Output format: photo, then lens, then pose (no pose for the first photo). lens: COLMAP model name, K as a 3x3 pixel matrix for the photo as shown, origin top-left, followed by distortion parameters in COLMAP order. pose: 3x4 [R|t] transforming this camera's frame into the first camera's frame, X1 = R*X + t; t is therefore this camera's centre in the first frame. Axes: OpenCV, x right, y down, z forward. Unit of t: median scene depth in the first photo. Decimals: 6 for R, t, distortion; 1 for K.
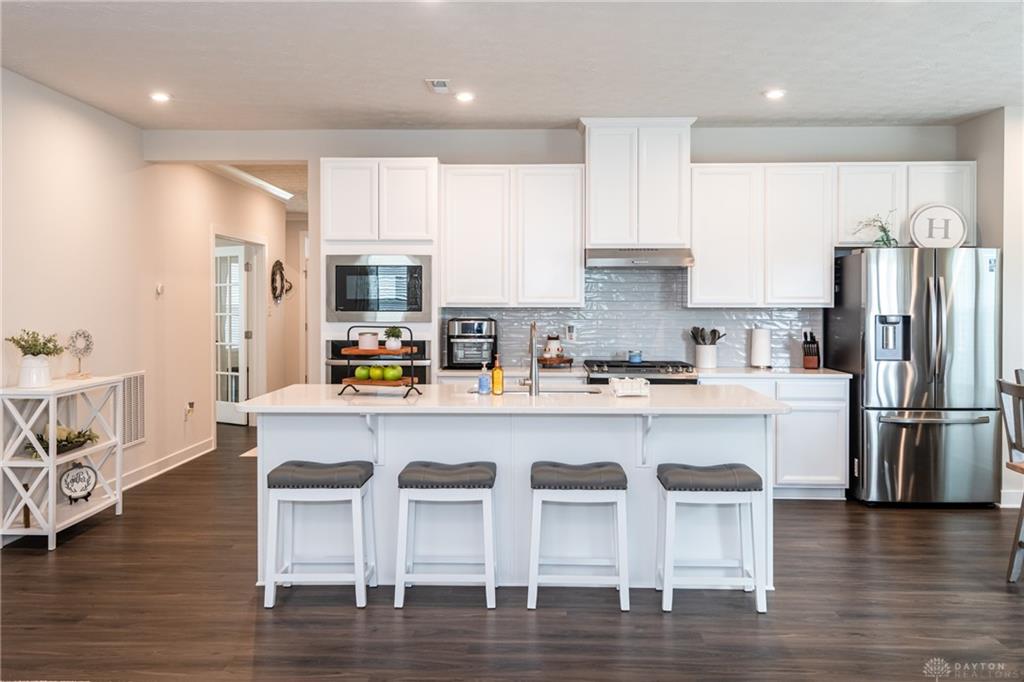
lens RADIAL K [[833.1, 0, 500.2], [0, 833.1, 316.9], [0, 0, 1]] dist [0.030206, -0.011414]
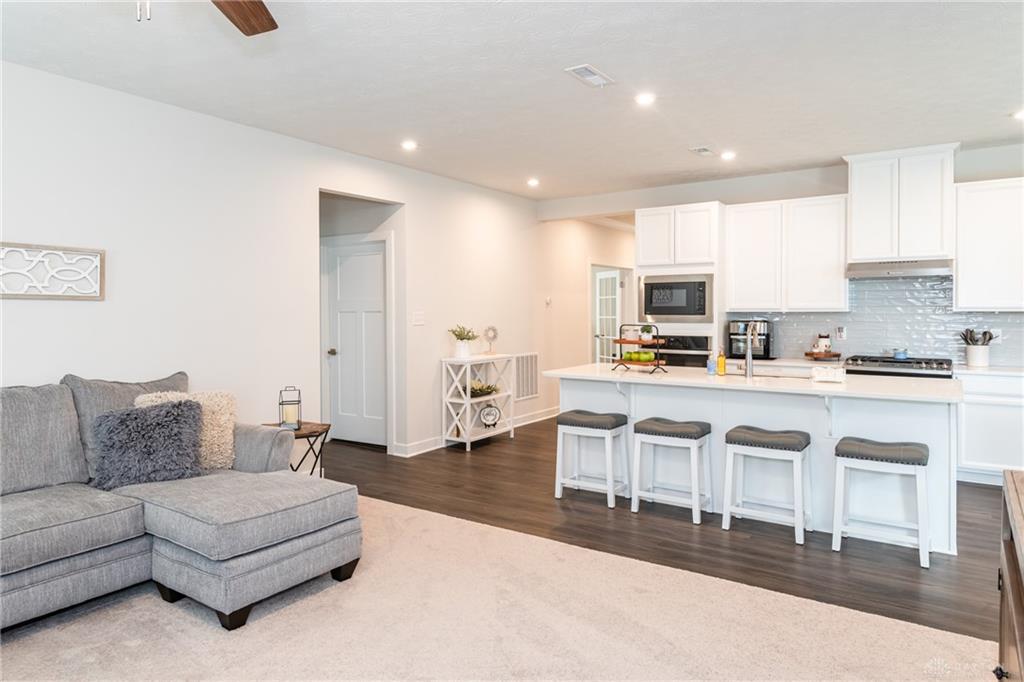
lens RADIAL K [[625.9, 0, 510.8], [0, 625.9, 330.9], [0, 0, 1]] dist [0.015911, -0.007497]
pose [[0.847333, 0.013601, -0.530887, 0.202769], [-0.004186, 0.999812, 0.018934, 0.001304], [0.531045, -0.013821, 0.847231, -0.047626]]
